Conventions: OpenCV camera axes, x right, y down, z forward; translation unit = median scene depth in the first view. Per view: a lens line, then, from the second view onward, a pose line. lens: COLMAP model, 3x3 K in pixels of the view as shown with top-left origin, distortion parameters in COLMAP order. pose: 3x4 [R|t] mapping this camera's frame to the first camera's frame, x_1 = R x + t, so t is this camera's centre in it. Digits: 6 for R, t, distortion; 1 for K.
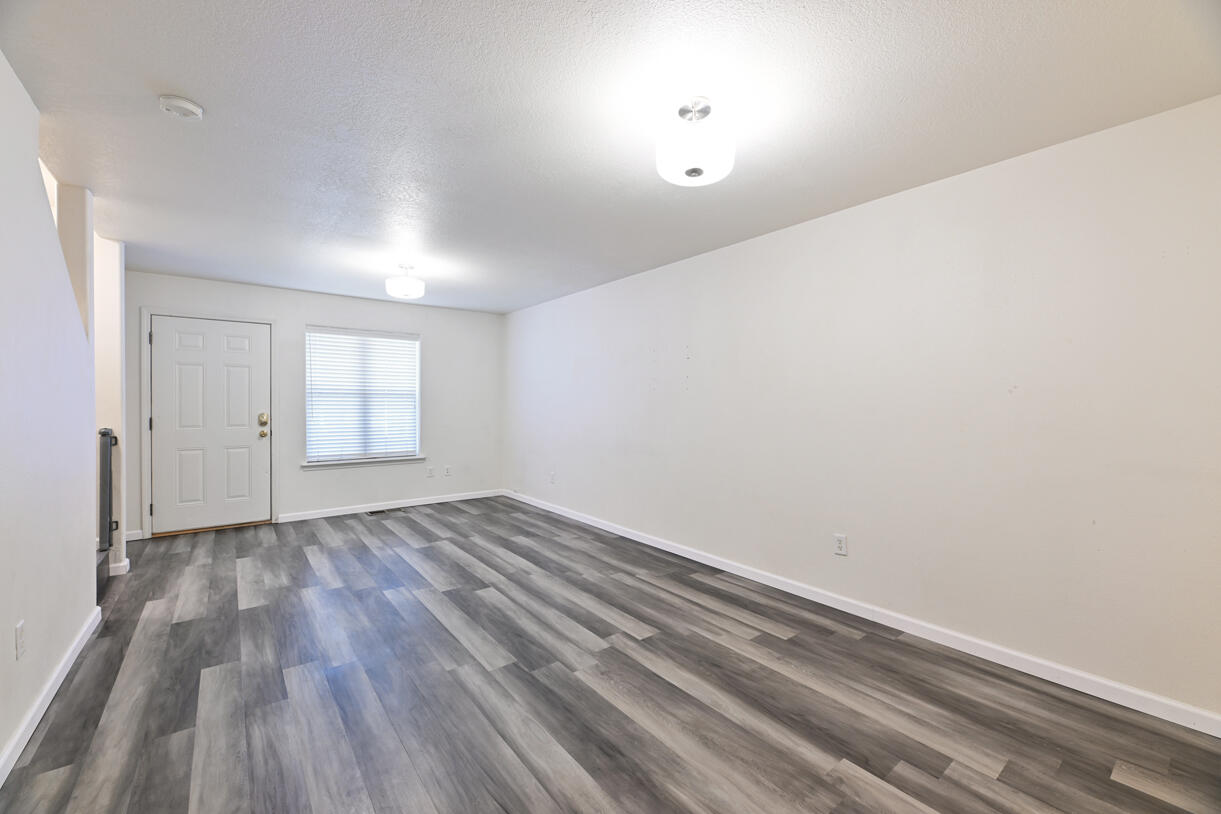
lens RADIAL K [[488.1, 0, 608.1], [0, 488.1, 404.2], [0, 0, 1]] dist [0.000177, -0.004698]
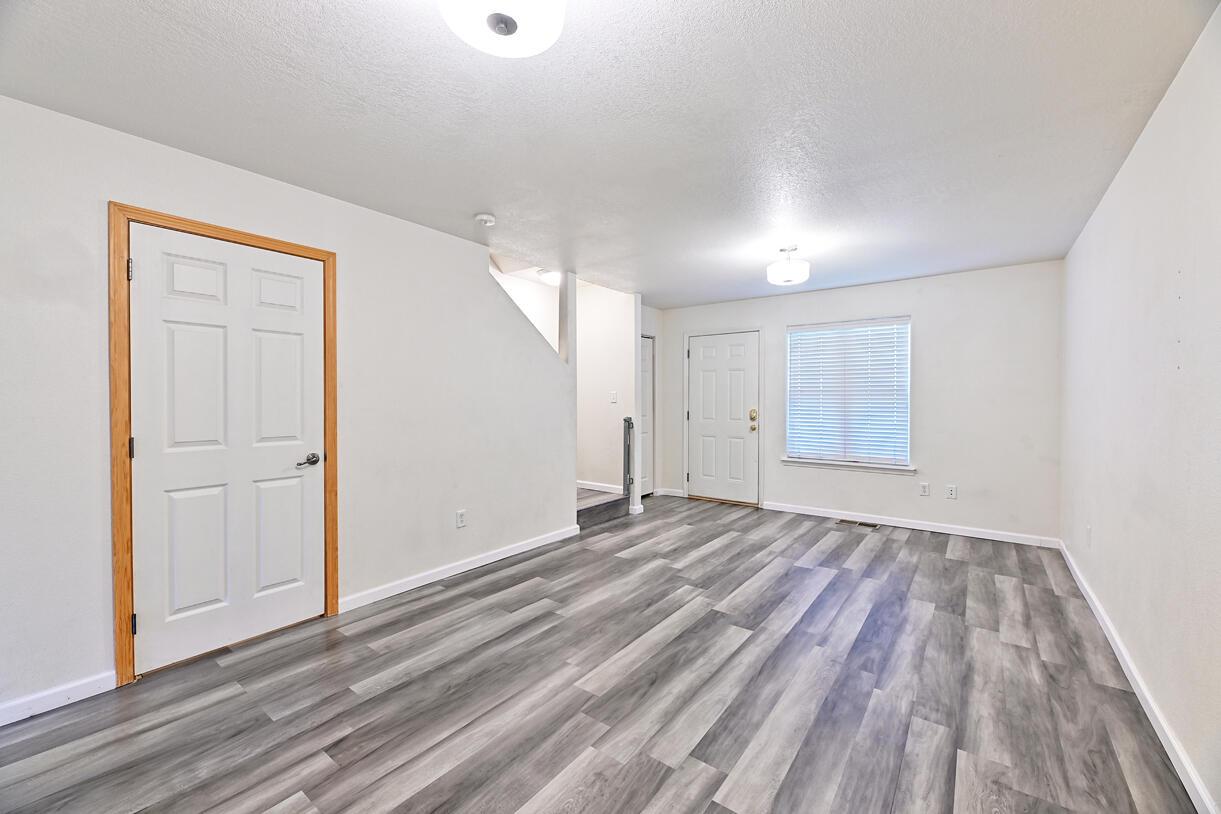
lens RADIAL K [[488.1, 0, 608.1], [0, 488.1, 404.2], [0, 0, 1]] dist [0.000177, -0.004698]
pose [[0.256189, 0.007949, -0.966594, 0.446844], [-0.003245, 0.999968, 0.007363, -0.002046], [0.966621, 0.001250, 0.256207, 0.538222]]
